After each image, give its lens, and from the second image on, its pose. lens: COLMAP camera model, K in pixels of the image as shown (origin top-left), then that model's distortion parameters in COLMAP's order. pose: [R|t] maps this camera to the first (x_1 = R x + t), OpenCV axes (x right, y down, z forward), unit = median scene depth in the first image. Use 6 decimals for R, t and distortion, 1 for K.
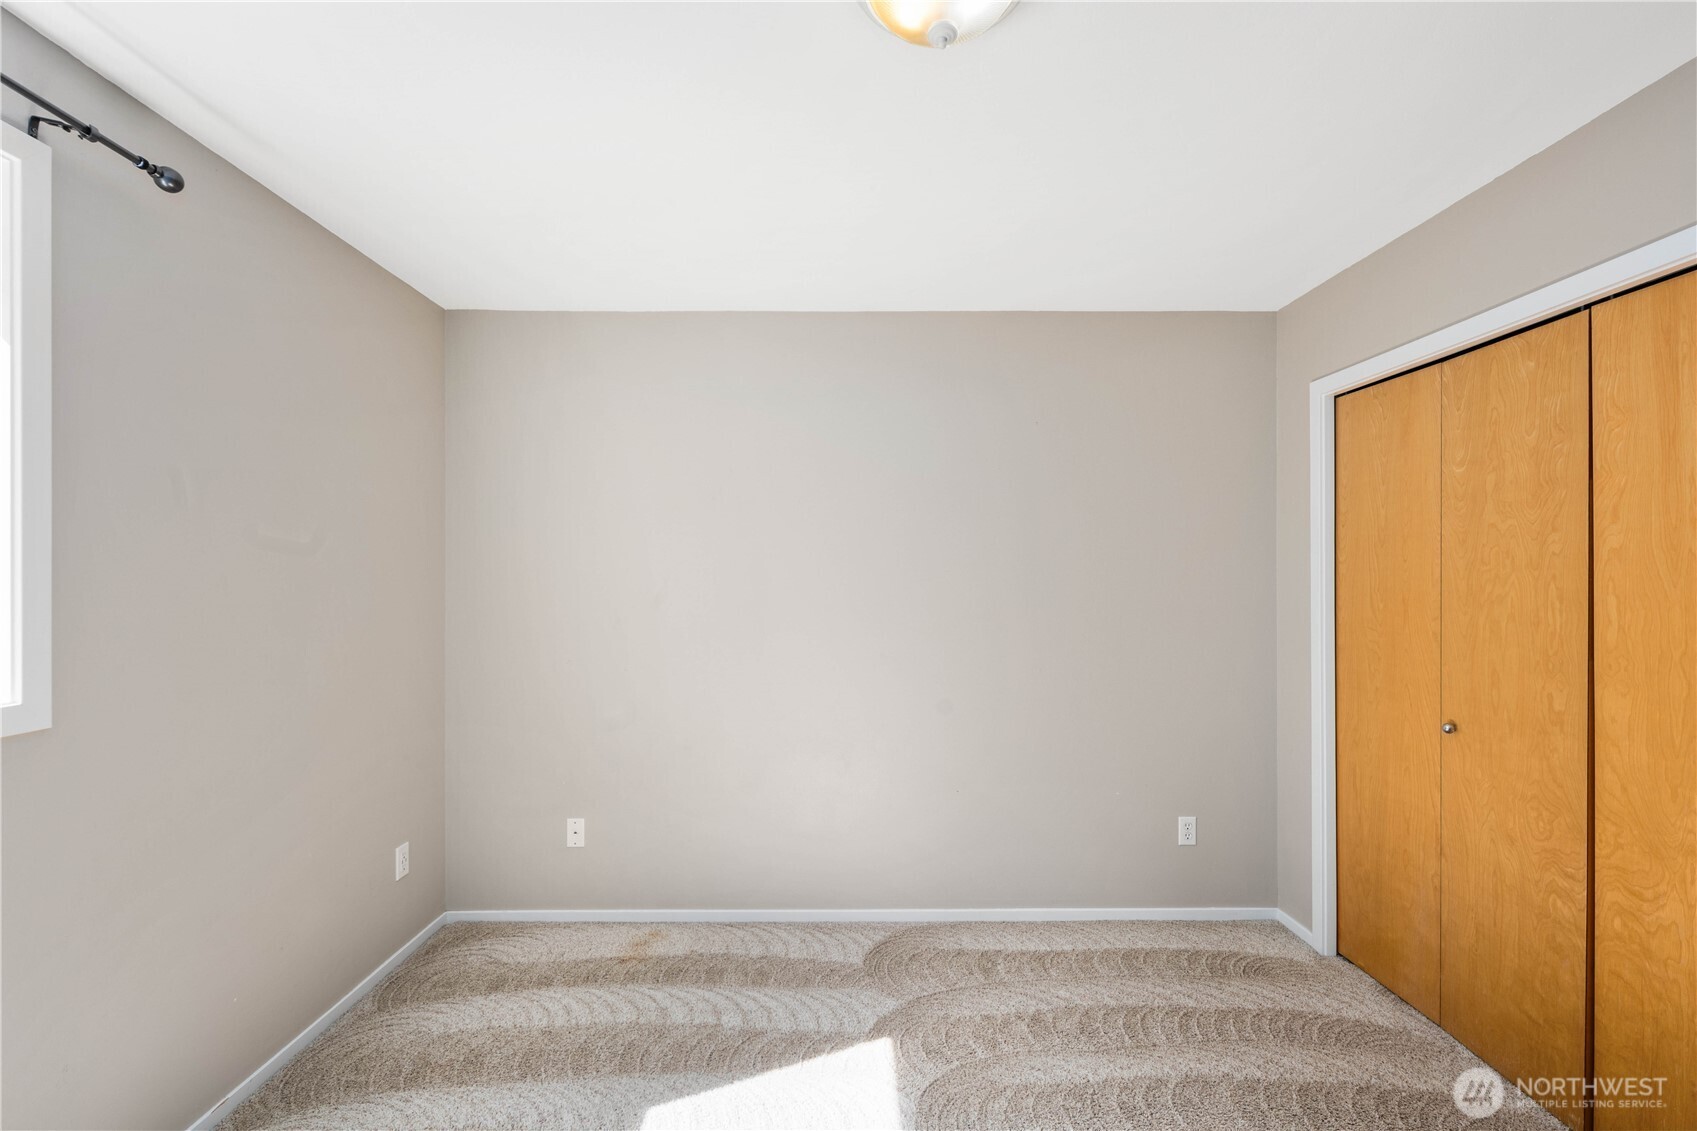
lens RADIAL K [[746.5, 0, 845.8], [0, 746.5, 574.5], [0, 0, 1]] dist [0.003300, -0.001329]
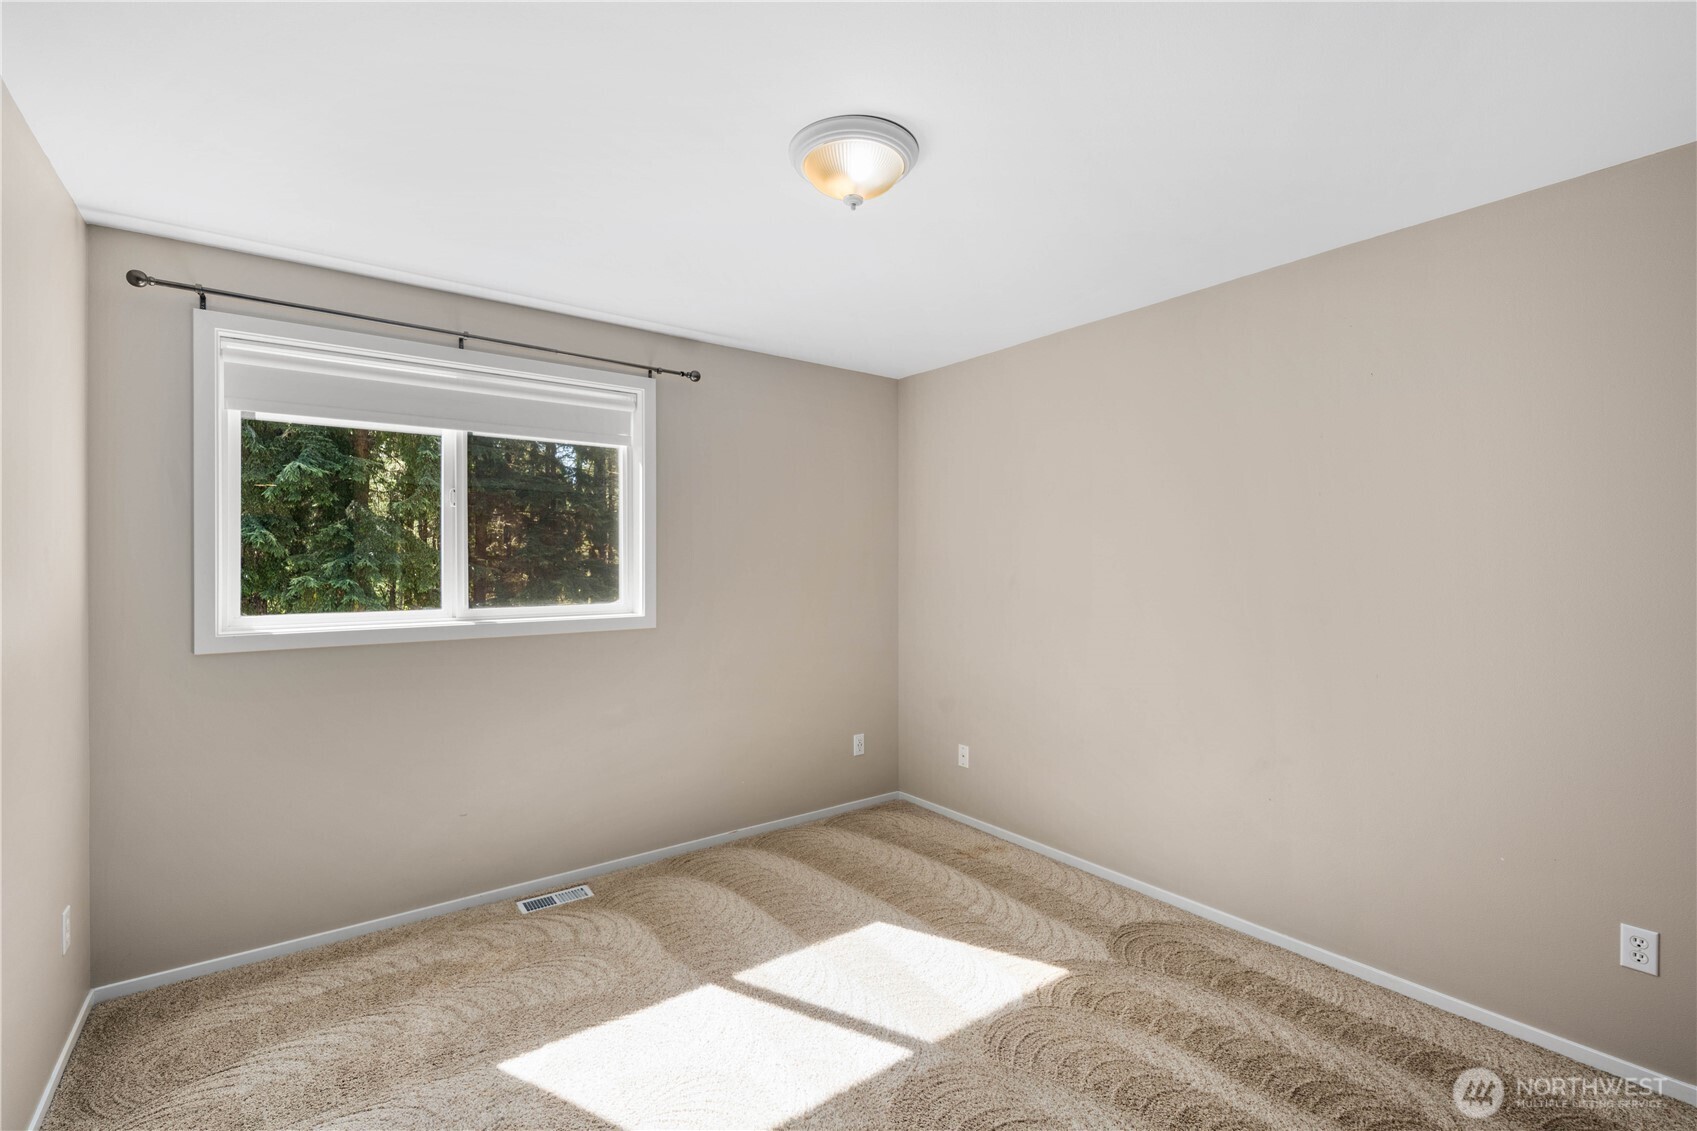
lens RADIAL K [[746.5, 0, 831.0], [0, 746.5, 562.1], [0, 0, 1]] dist [0.003300, -0.001329]
pose [[0.584706, 0.000492, -0.811245, 0.631262], [0.005208, 0.999977, 0.004360, -0.004495], [0.811229, -0.006774, 0.584689, 0.044467]]
